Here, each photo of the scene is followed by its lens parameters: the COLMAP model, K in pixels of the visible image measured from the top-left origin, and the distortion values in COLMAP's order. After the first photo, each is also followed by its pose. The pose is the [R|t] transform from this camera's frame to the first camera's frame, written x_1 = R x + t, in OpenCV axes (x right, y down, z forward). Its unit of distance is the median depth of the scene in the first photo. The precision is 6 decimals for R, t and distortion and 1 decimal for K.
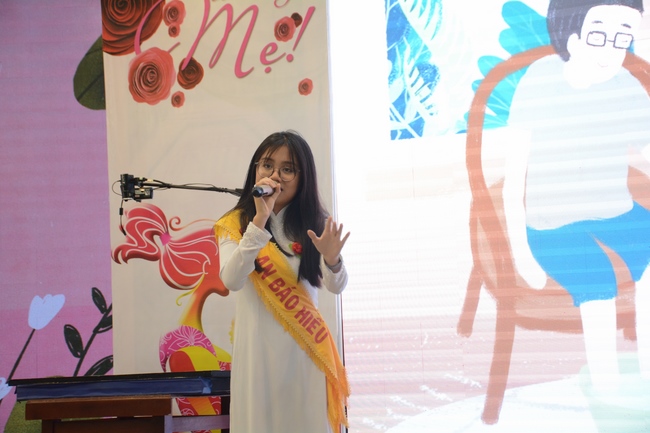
lens RADIAL K [[1765.8, 0, 324.8], [0, 1765.8, 214.8], [0, 0, 1]] dist [0.999267, 0.000000]
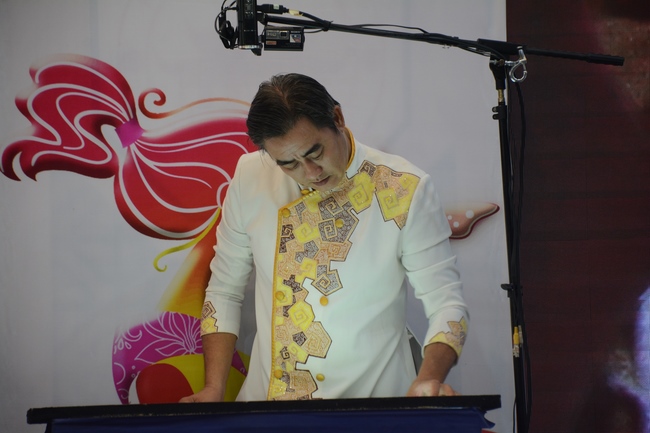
lens RADIAL K [[3668.3, 0, 324.5], [0, 3668.3, 220.1], [0, 0, 1]] dist [2.496799, 0.000000]
pose [[0.854248, 0.040274, 0.518304, -0.567062], [-0.047895, 0.998851, 0.001324, 0.033312], [-0.517655, -0.025955, 0.855195, 0.112191]]
